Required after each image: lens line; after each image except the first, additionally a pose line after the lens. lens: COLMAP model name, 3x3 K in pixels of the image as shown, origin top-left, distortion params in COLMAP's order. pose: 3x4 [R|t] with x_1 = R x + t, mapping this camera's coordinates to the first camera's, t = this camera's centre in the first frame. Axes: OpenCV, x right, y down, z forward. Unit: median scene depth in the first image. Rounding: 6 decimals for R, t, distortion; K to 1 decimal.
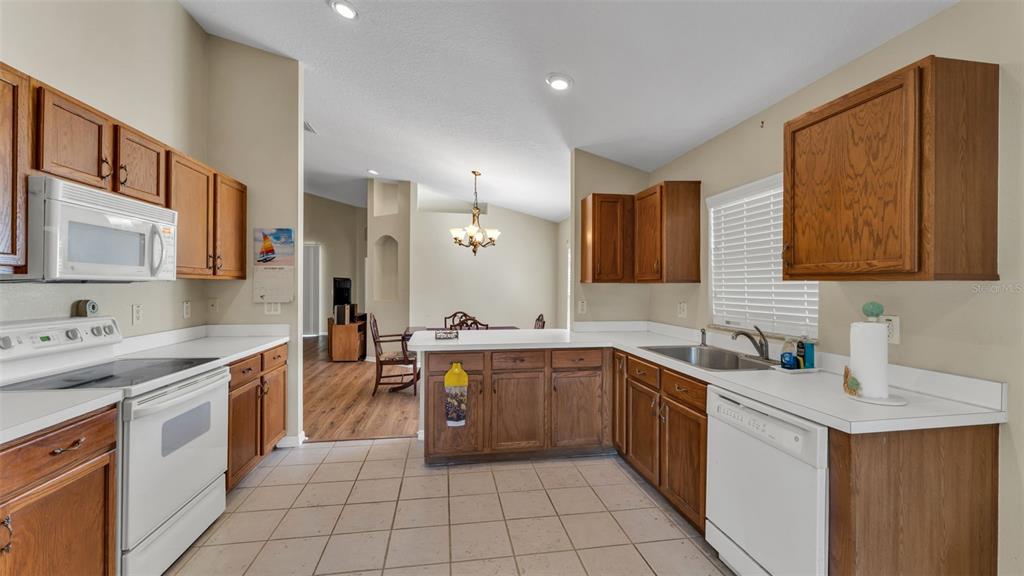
lens RADIAL K [[410.0, 0, 512.0], [0, 410.0, 288.0], [0, 0, 1]] dist [-0.000551, -0.000041]
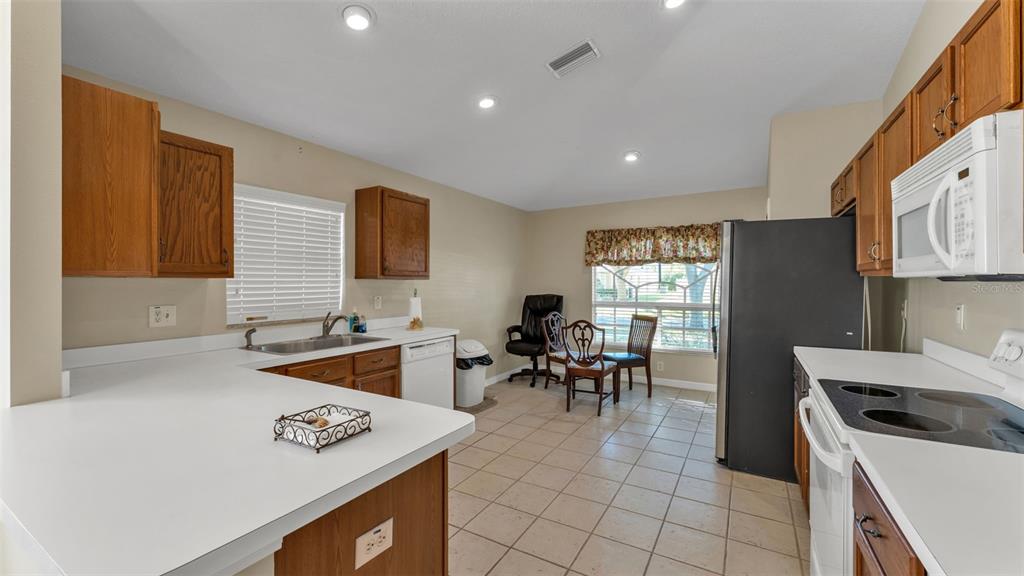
lens RADIAL K [[410.0, 0, 512.0], [0, 410.0, 288.0], [0, 0, 1]] dist [-0.000551, -0.000041]
pose [[-0.770863, -0.017741, 0.636754, -0.625692], [-0.007277, 0.999792, 0.019047, -0.014577], [-0.636960, 0.010049, -0.770832, 1.515298]]
